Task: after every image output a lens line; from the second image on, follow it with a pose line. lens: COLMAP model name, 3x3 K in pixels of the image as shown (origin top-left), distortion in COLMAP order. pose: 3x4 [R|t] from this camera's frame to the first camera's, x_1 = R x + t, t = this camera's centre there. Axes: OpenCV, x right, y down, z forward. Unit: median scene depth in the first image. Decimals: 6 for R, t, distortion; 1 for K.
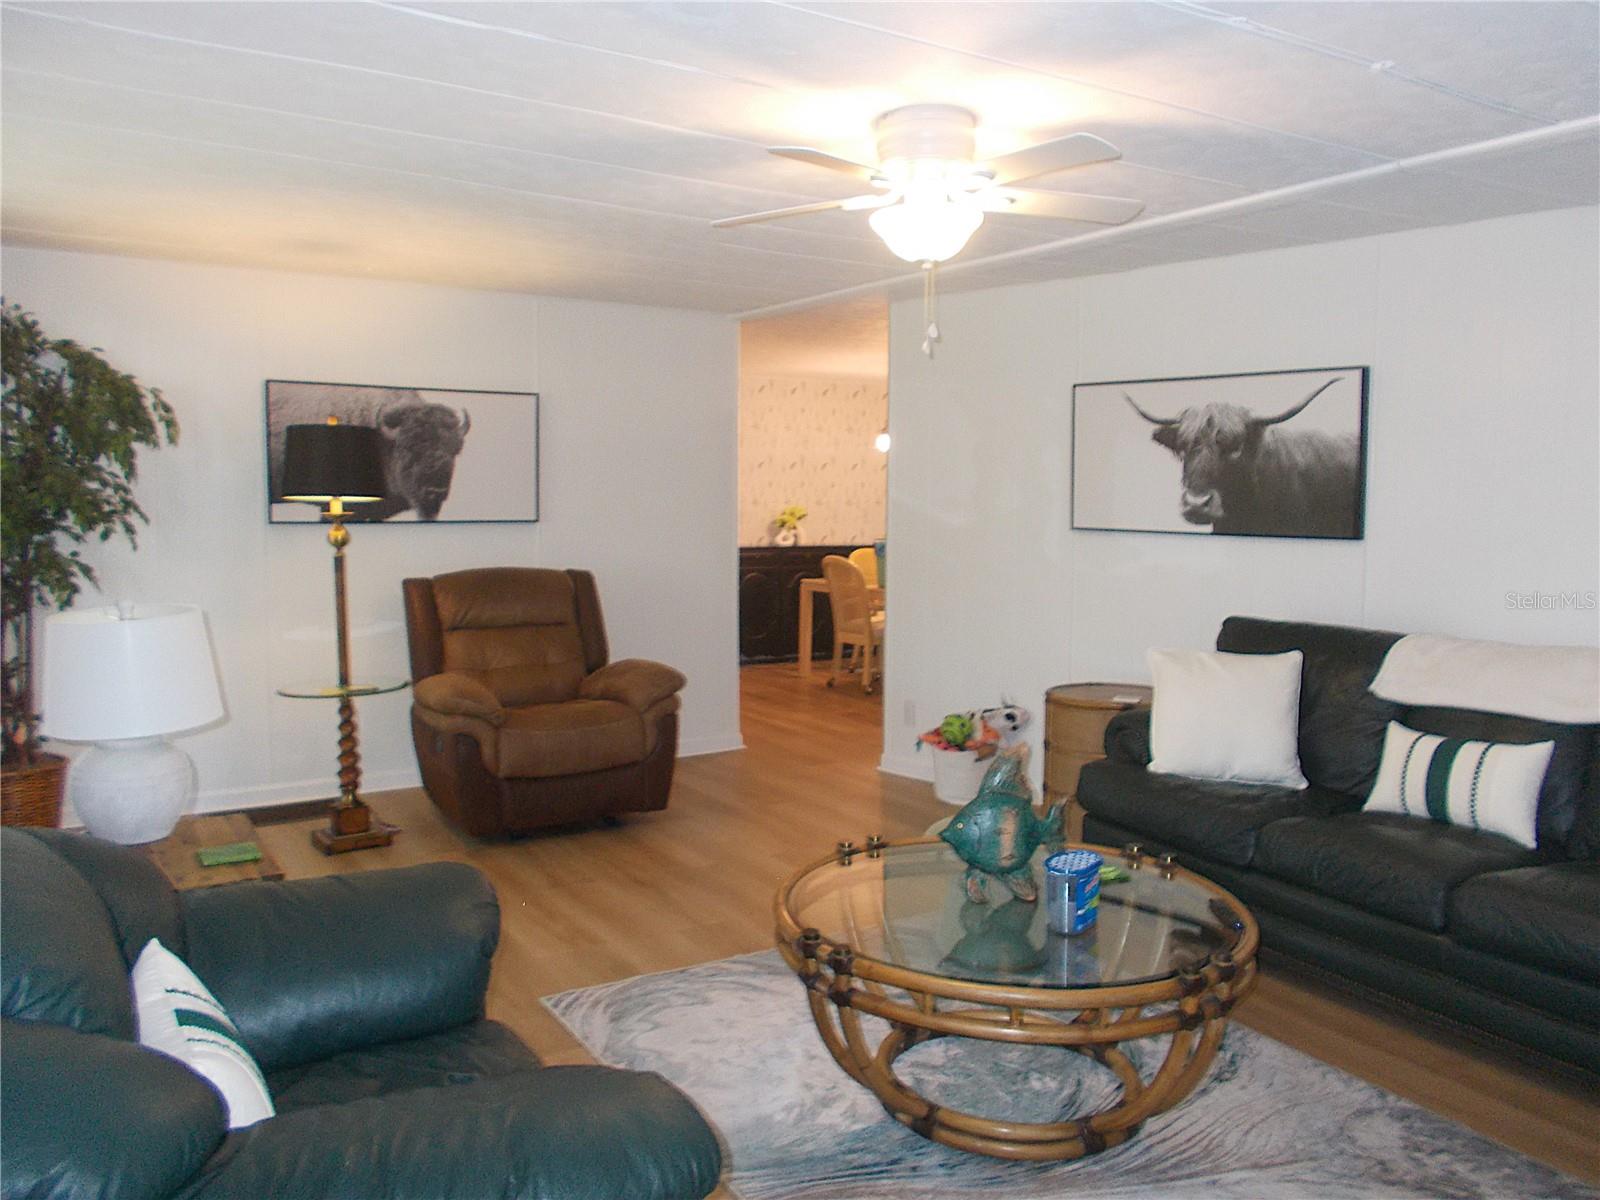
lens RADIAL K [[1224.6, 0, 813.3], [0, 1224.6, 594.9], [0, 0, 1]] dist [-0.006530, 0.017480]
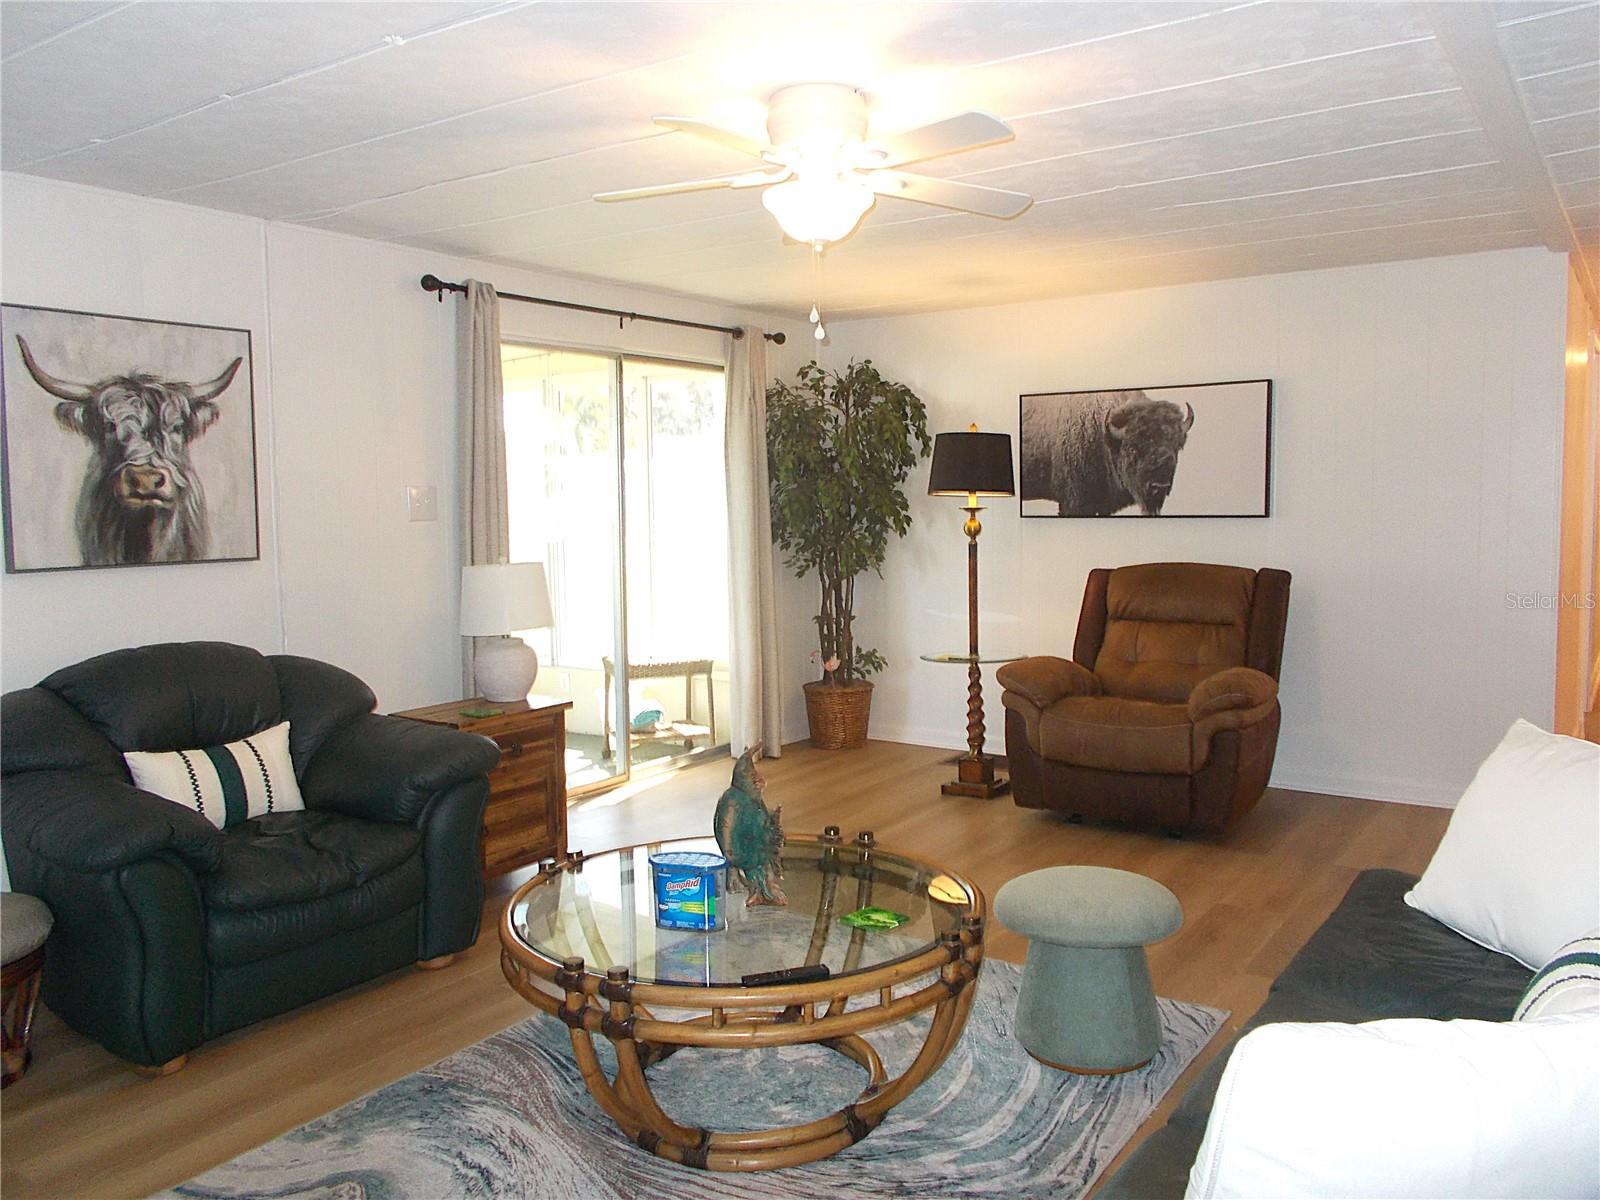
lens RADIAL K [[1224.6, 0, 802.4], [0, 1224.6, 595.3], [0, 0, 1]] dist [-0.006530, 0.017480]
pose [[0.387197, 0.054745, -0.920370, 0.537767], [-0.059651, 0.997632, 0.034246, -0.010809], [0.920065, 0.041641, 0.389546, 0.336068]]
